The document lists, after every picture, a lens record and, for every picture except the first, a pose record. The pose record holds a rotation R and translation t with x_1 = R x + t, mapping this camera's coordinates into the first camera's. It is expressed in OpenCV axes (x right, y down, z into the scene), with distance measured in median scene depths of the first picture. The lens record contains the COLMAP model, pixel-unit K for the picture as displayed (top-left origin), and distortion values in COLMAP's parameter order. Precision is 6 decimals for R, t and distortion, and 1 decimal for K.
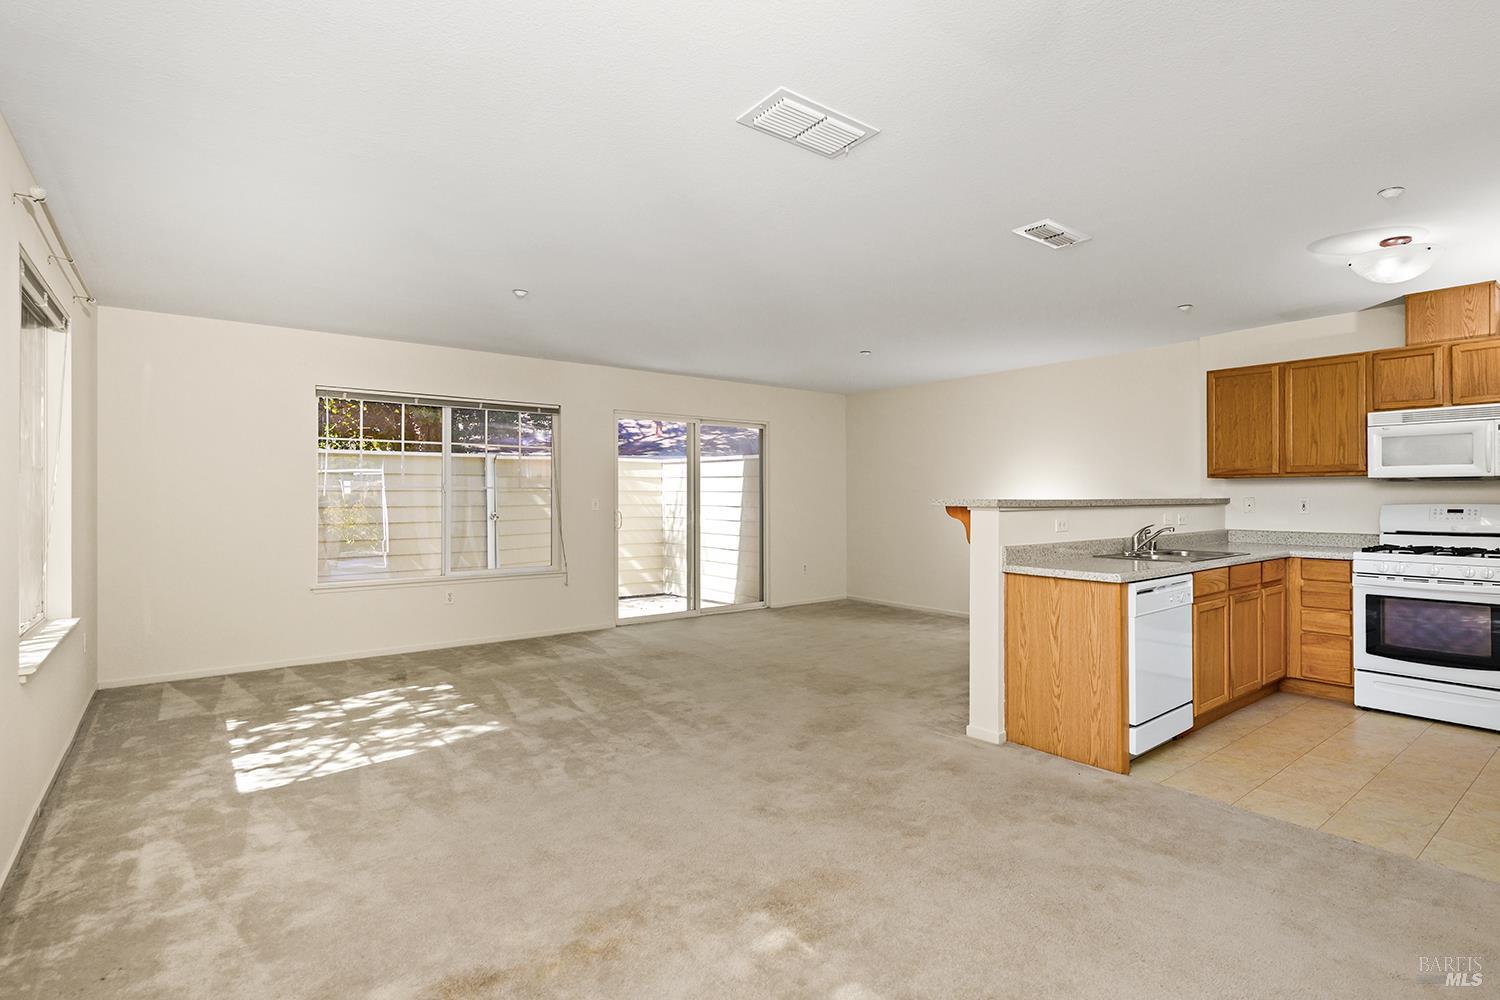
lens RADIAL K [[746.3, 0, 855.0], [0, 746.3, 493.7], [0, 0, 1]] dist [-0.003027, 0.000377]
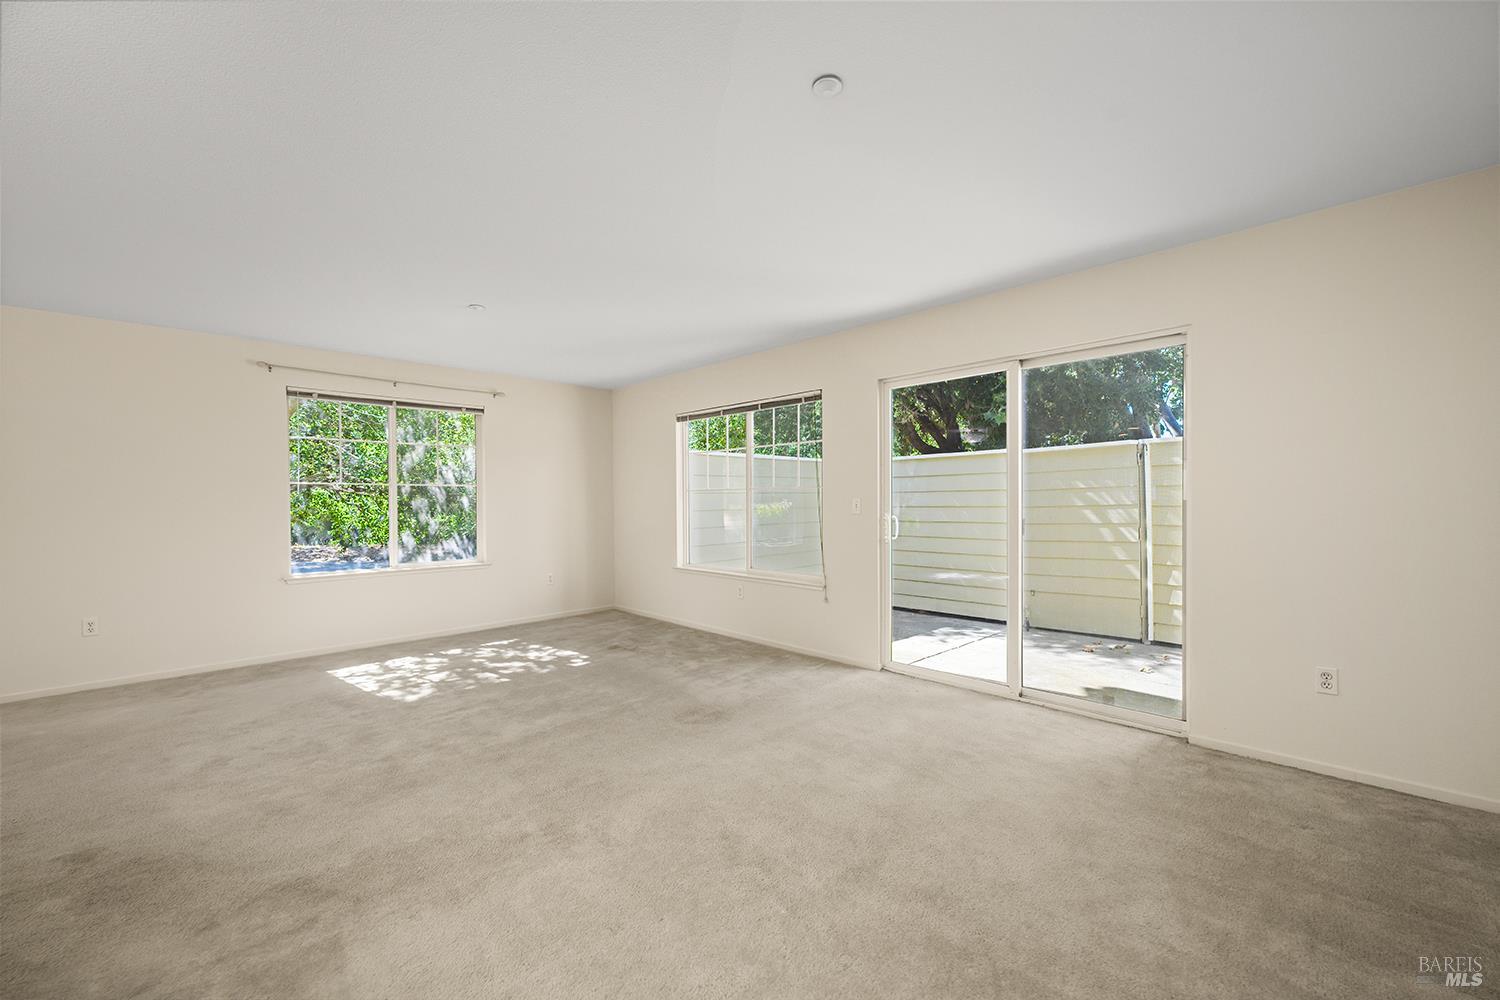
lens RADIAL K [[605.9, 0, 759.1], [0, 605.9, 500.5], [0, 0, 1]] dist [-0.017602, 0.002435]
pose [[0.058513, -0.000110, -0.998287, 0.450421], [0.011504, 0.999934, 0.000564, 0.011126], [0.998220, -0.011517, 0.058510, 1.398241]]
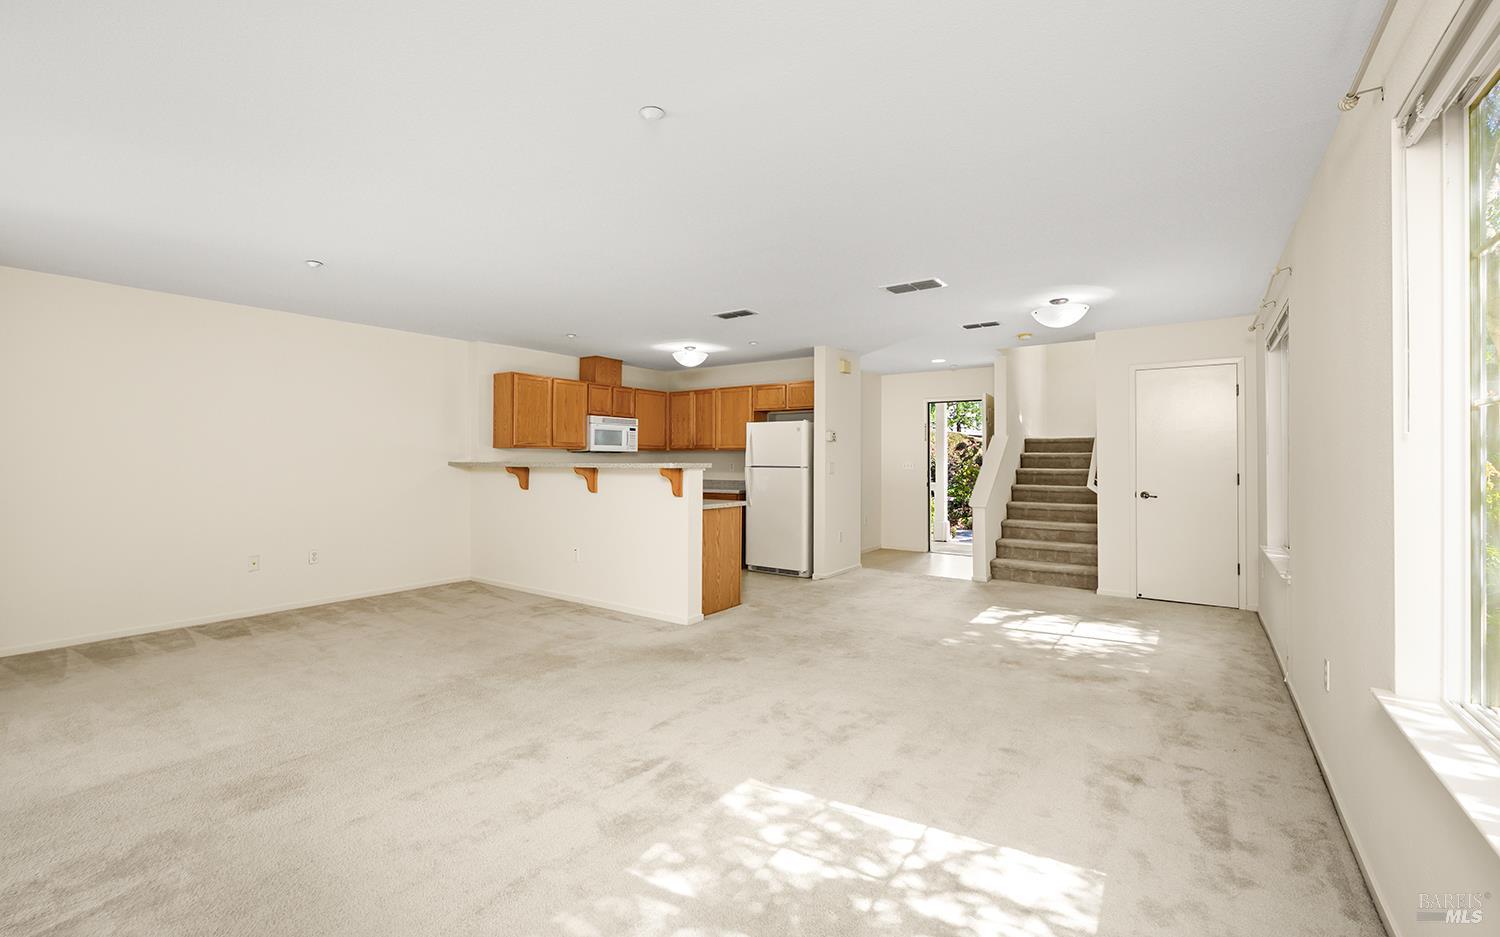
lens RADIAL K [[646.9, 0, 698.7], [0, 646.9, 456.5], [0, 0, 1]] dist [-0.002823, -0.000155]
pose [[-0.183245, 0.004893, 0.983055, -0.986286], [-0.005512, 0.999967, -0.006004, 0.001124], [-0.983052, -0.006519, -0.183212, 1.091231]]
